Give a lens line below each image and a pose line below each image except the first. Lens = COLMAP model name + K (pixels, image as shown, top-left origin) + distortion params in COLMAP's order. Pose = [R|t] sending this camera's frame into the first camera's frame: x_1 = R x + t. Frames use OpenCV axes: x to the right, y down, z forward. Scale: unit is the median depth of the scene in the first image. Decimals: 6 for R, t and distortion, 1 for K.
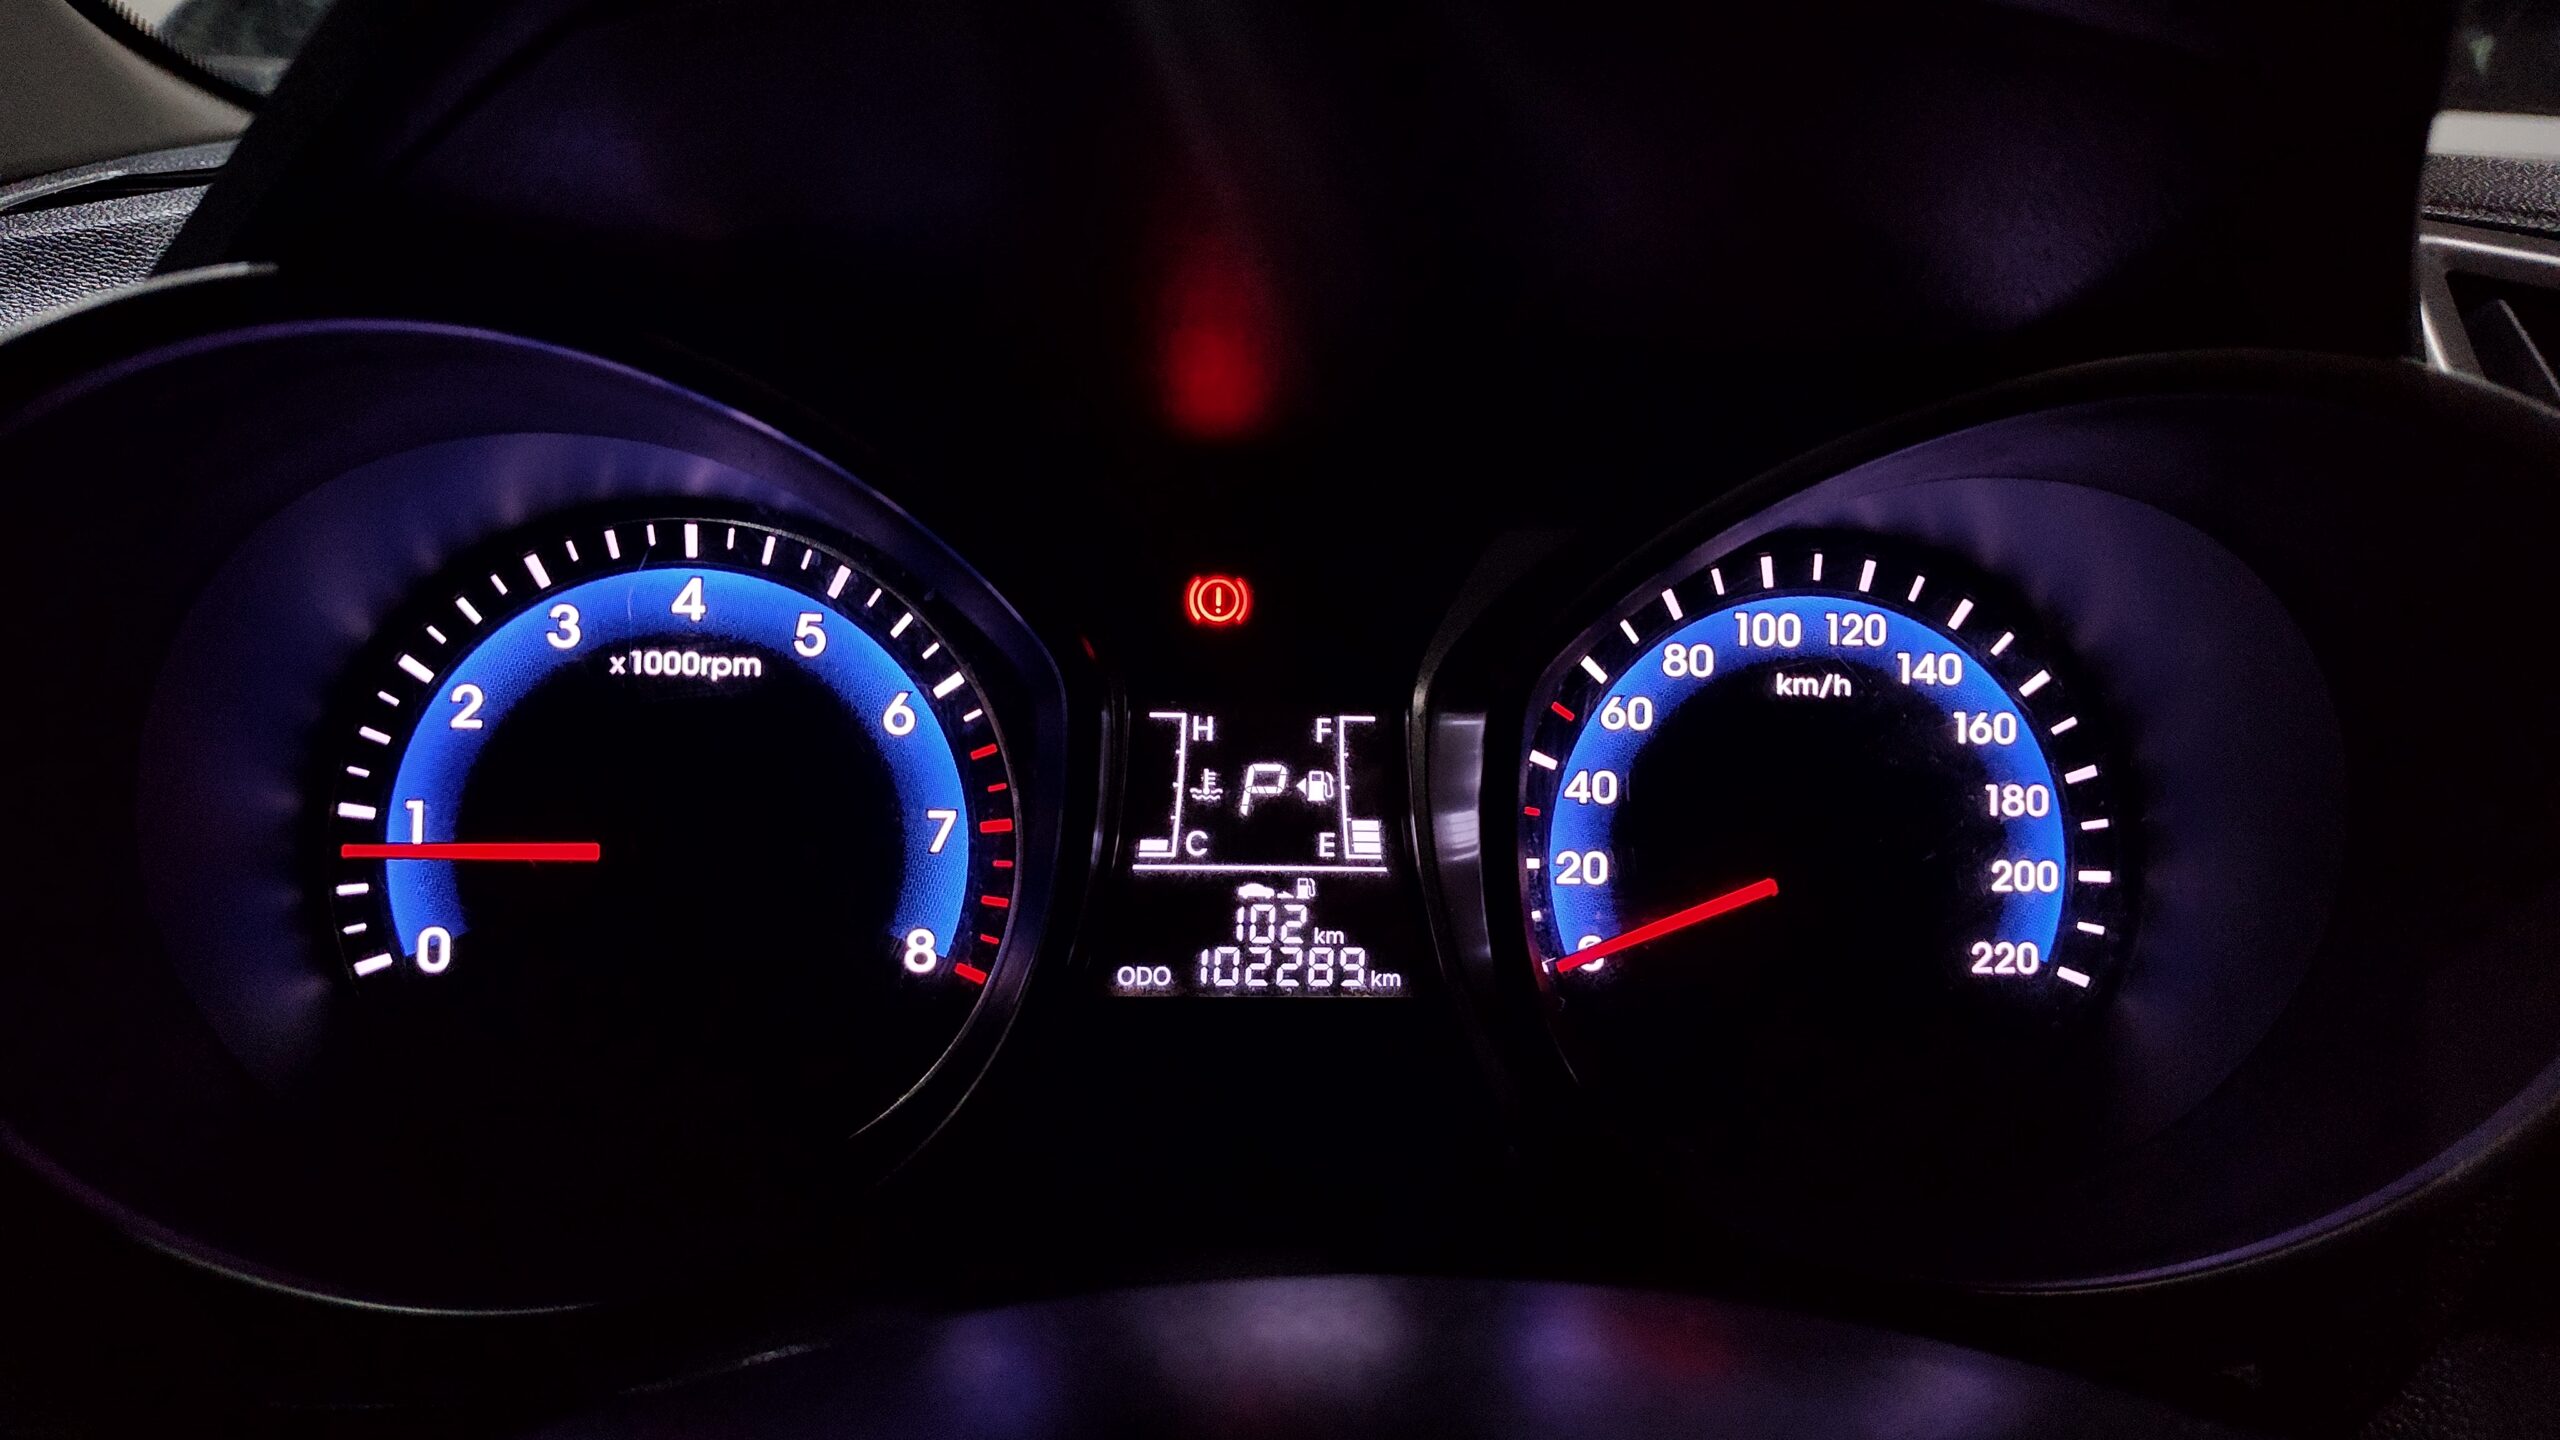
lens RADIAL K [[1722.4, 0, 1274.5], [0, 1722.4, 753.2], [0, 0, 1]] dist [0.015080, -0.001479]
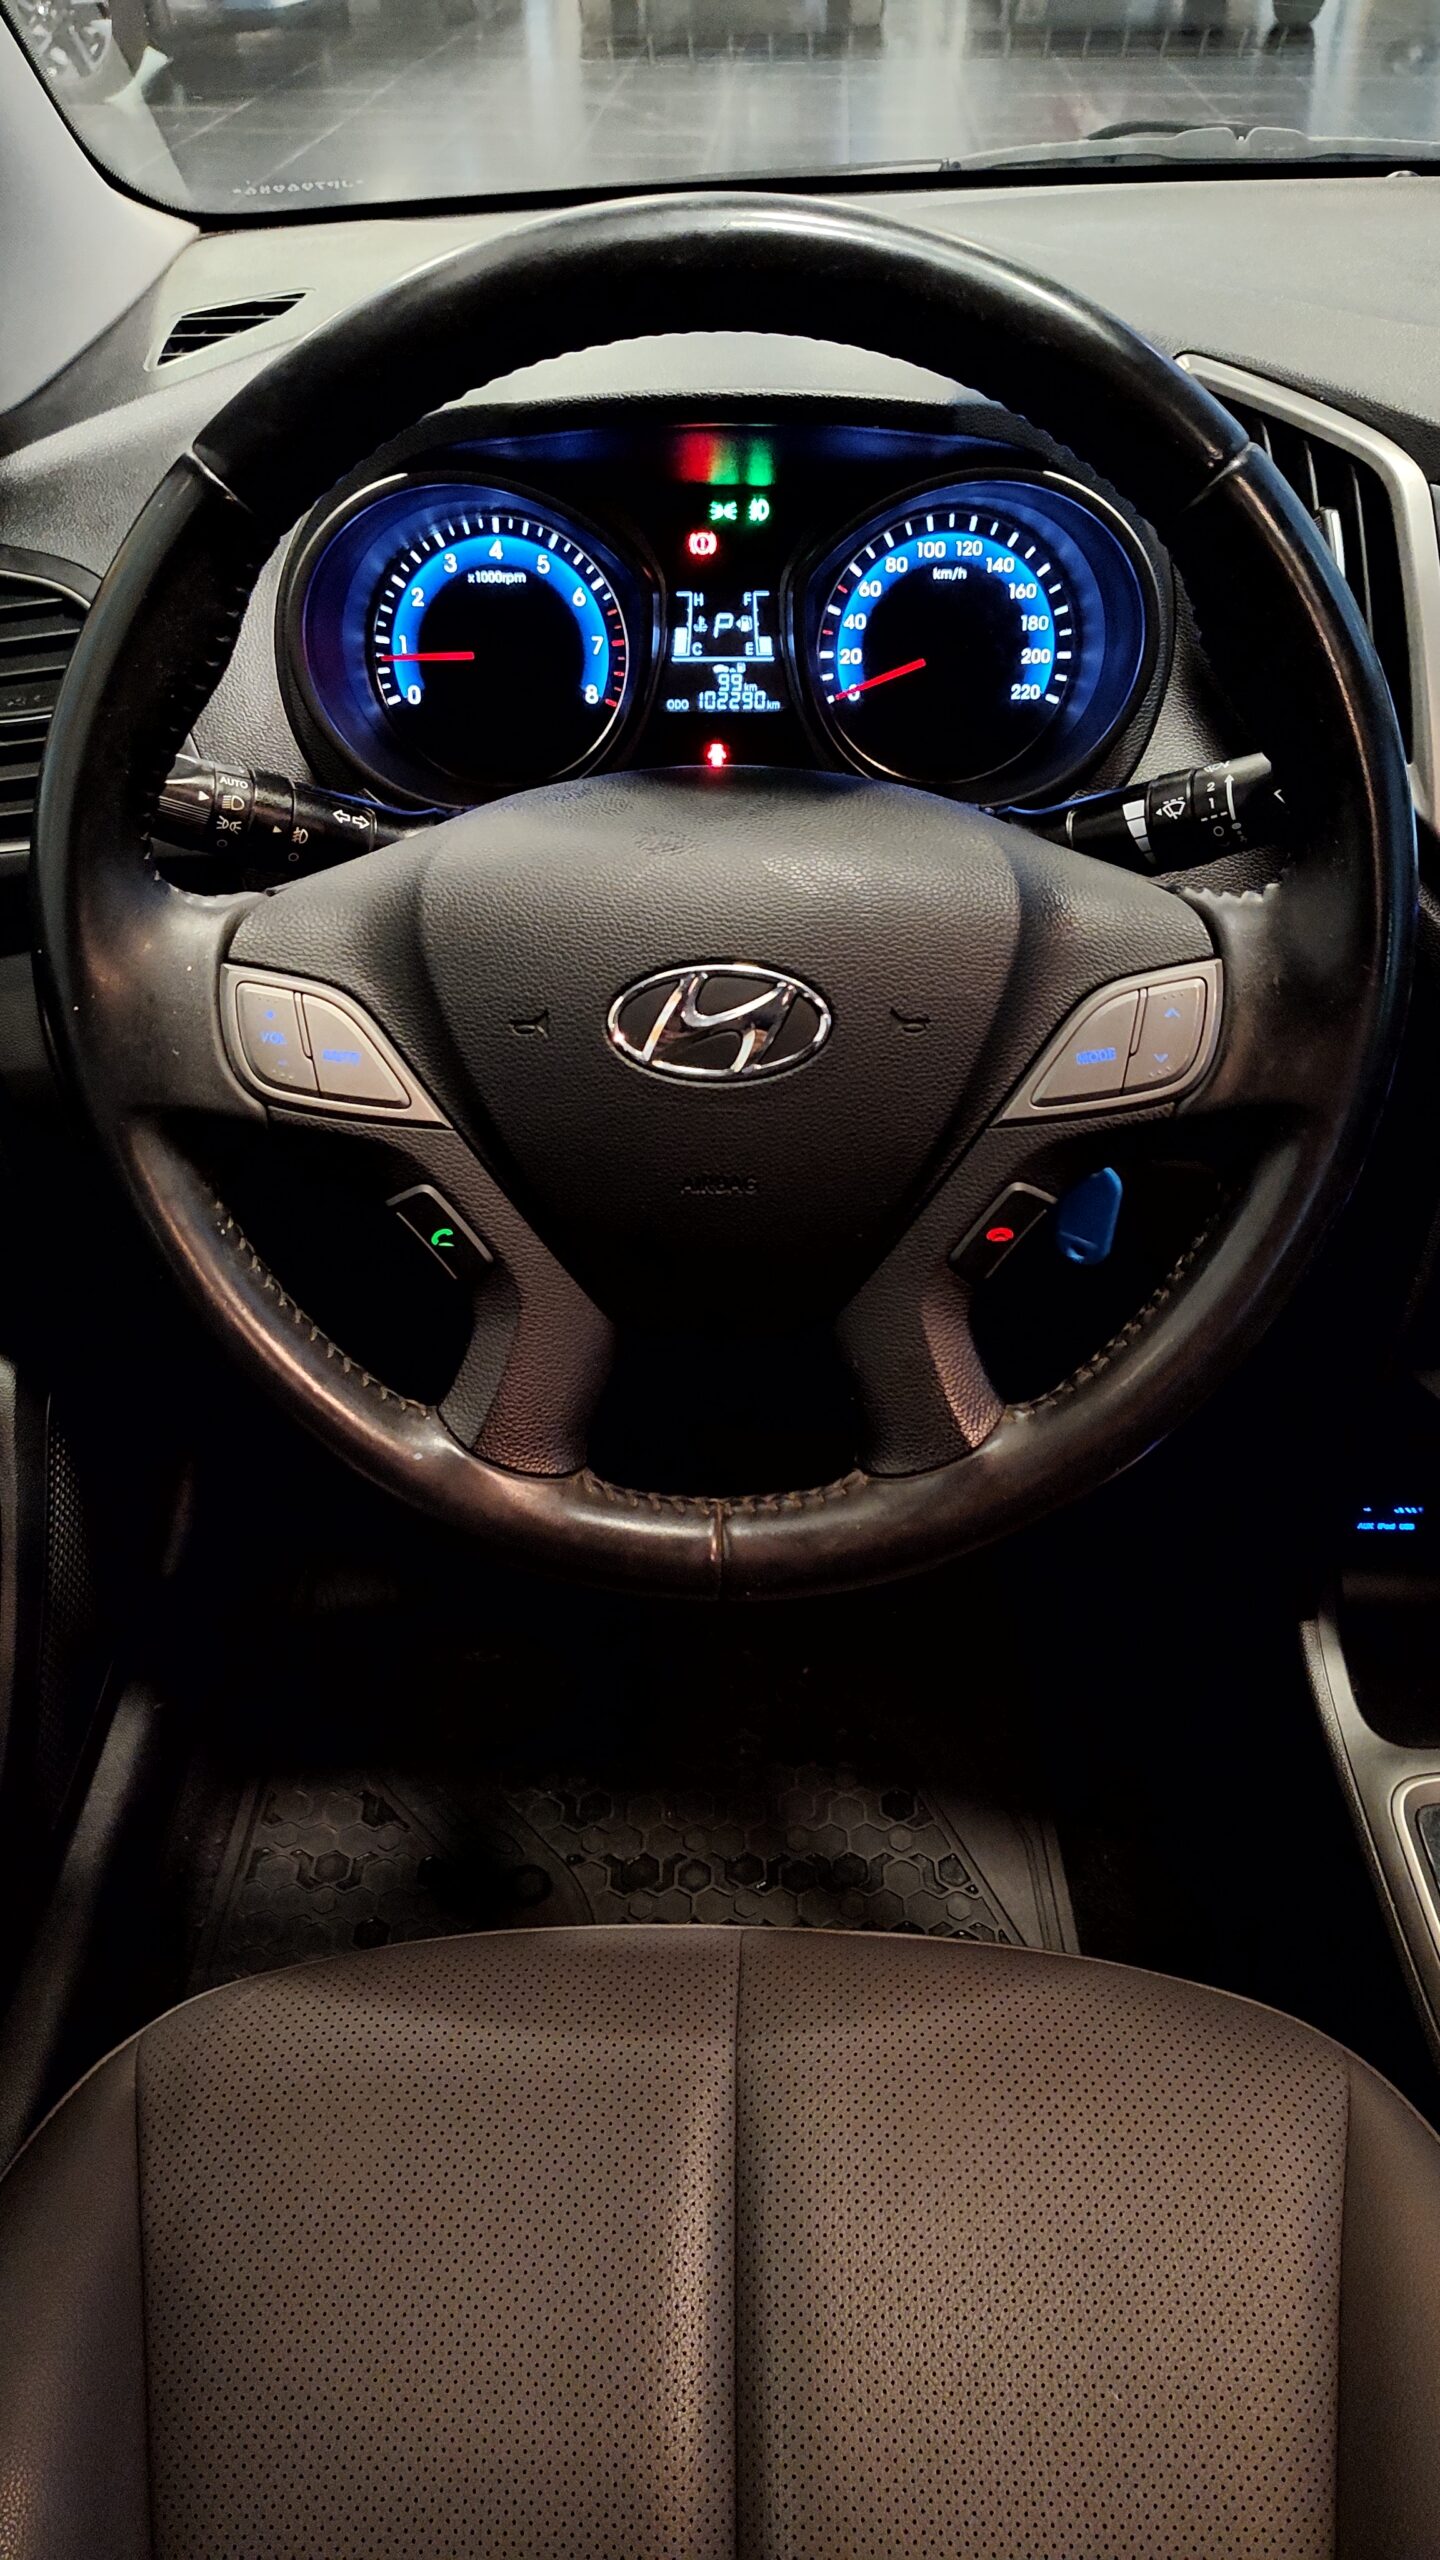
lens RADIAL K [[1739.5, 0, 727.1], [0, 1739.5, 1257.9], [0, 0, 1]] dist [0.089183, -0.125171]
pose [[0.995350, 0.015222, -0.095117, 0.257726], [0.021149, 0.928811, 0.369950, -0.069422], [0.093977, -0.370241, 0.924170, -1.710499]]
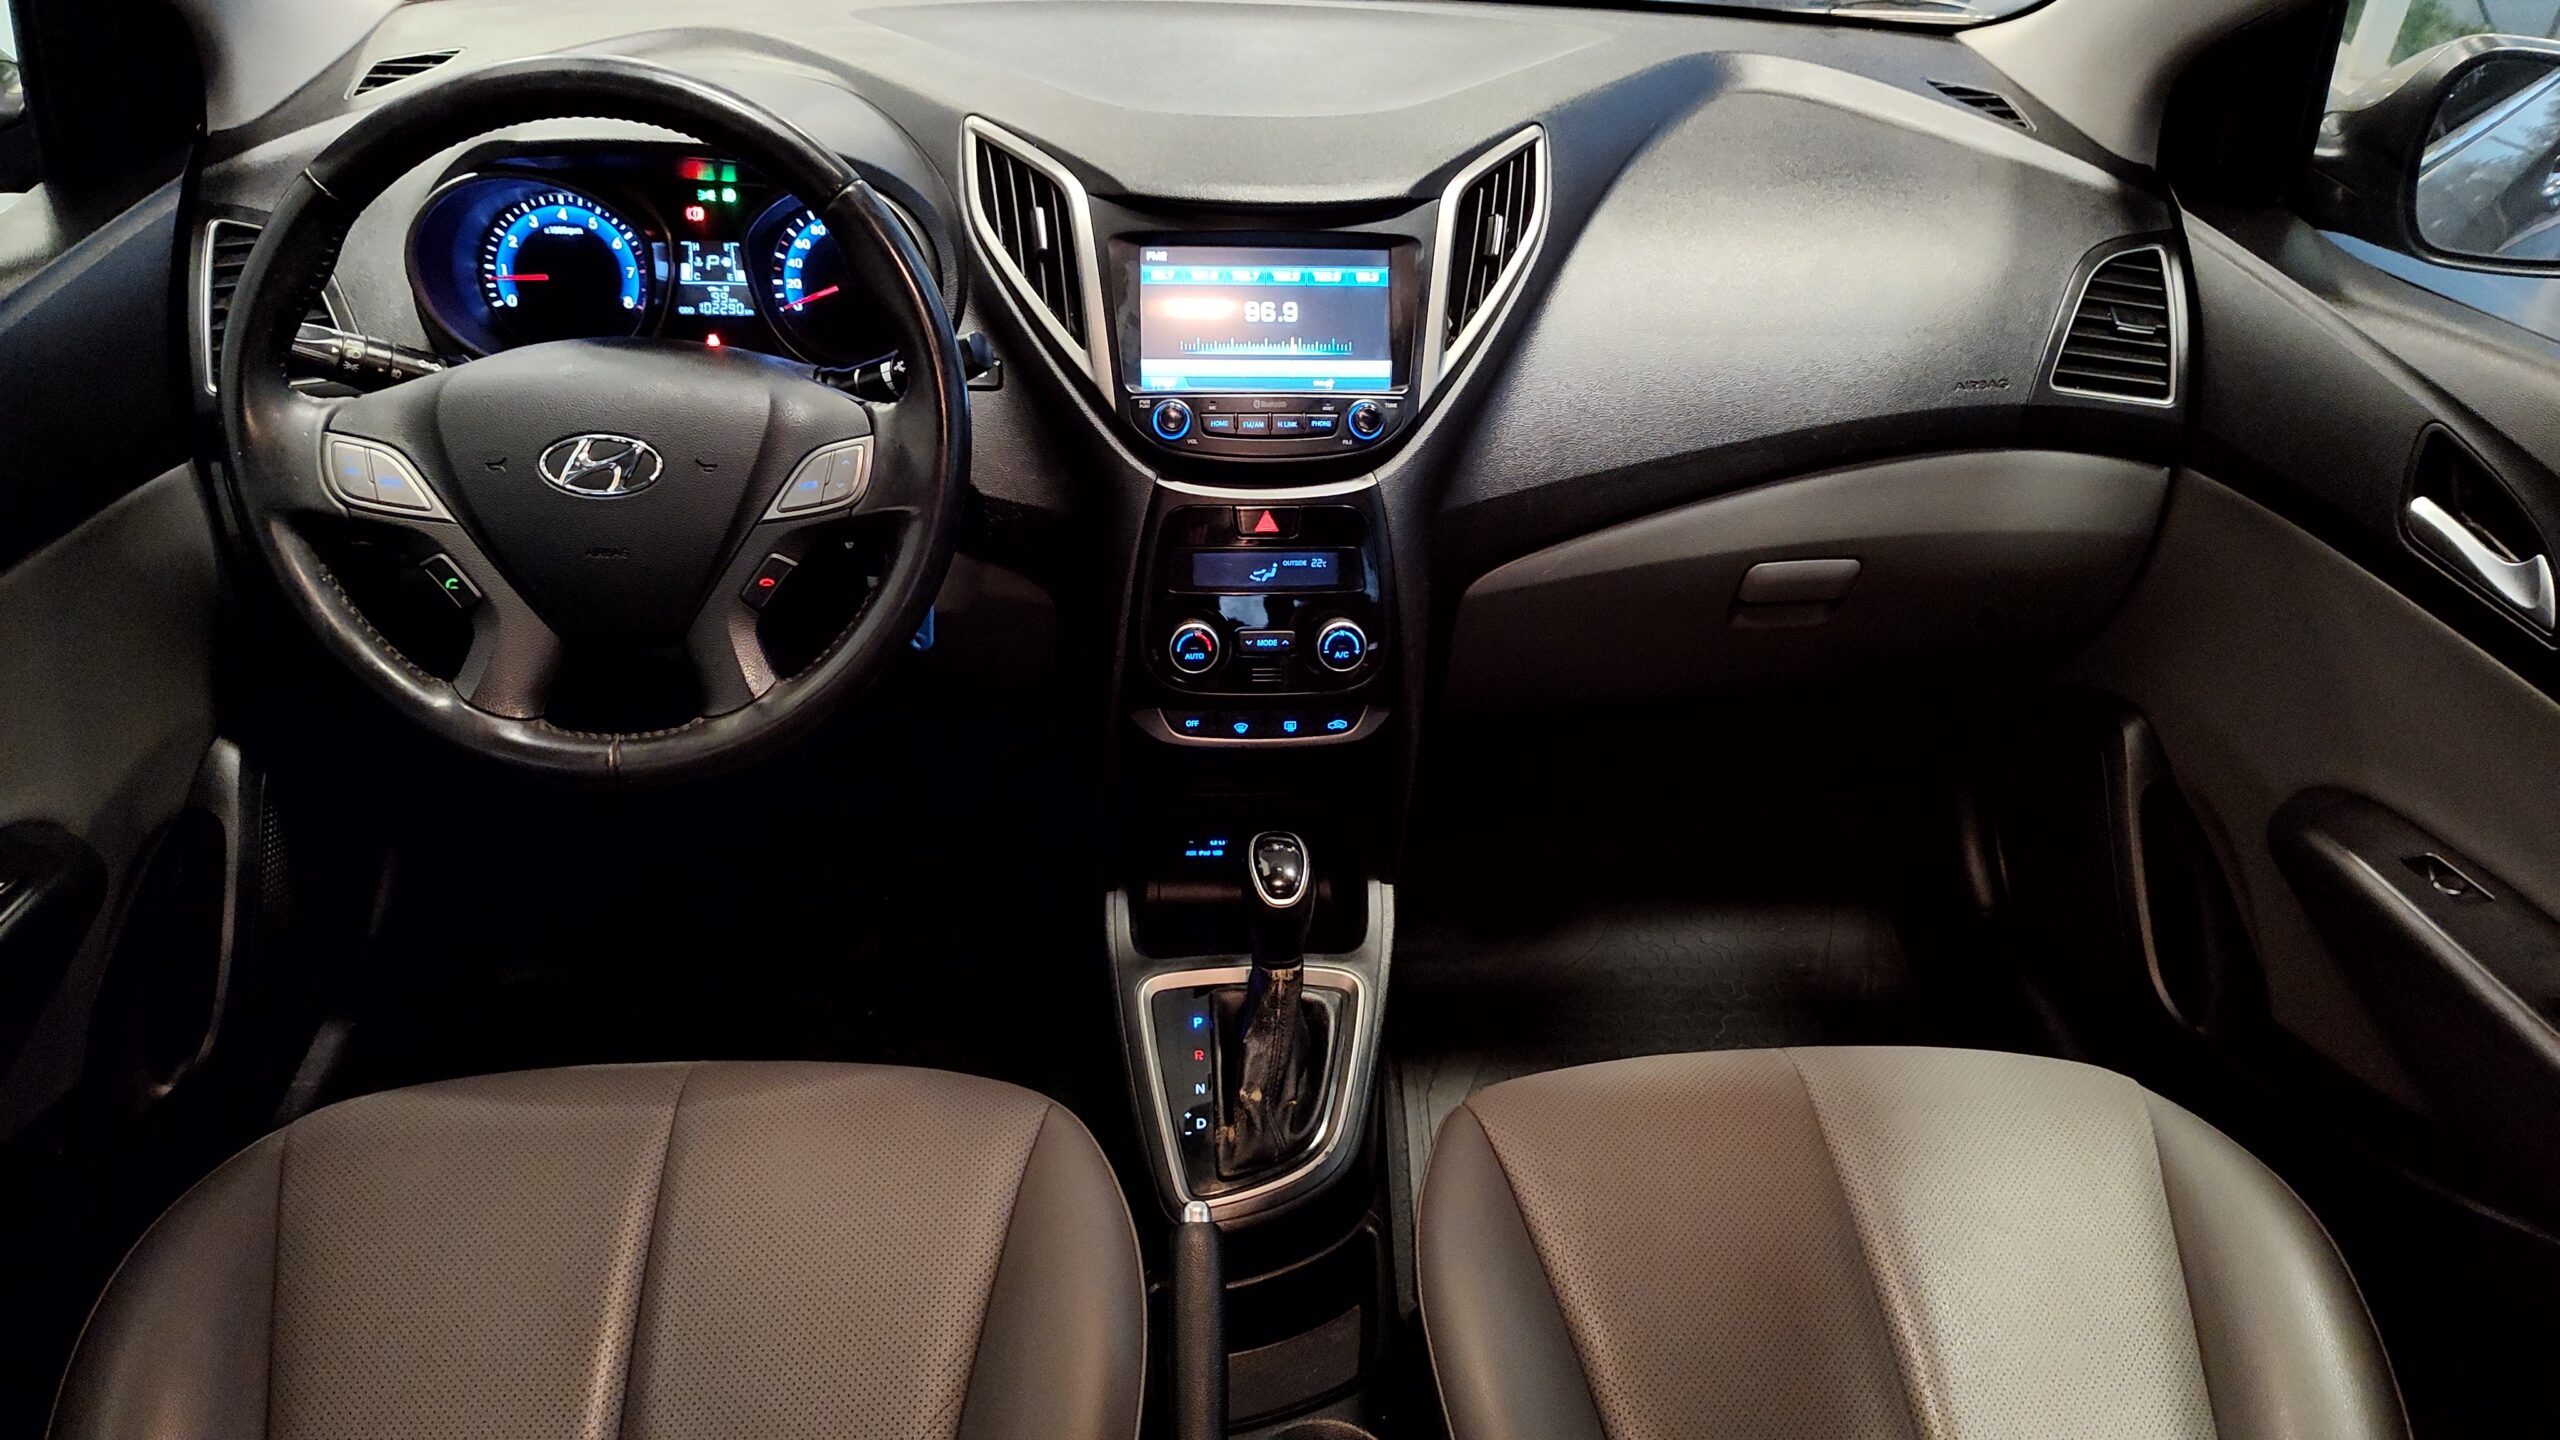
lens RADIAL K [[1739.5, 0, 1279.0], [0, 1739.5, 731.8], [0, 0, 1]] dist [0.089183, -0.125171]
pose [[0.999997, -0.000042, 0.002296, 1.322442], [-0.000624, 0.957250, 0.289260, -0.121570], [-0.002210, -0.289261, 0.957248, -3.296617]]
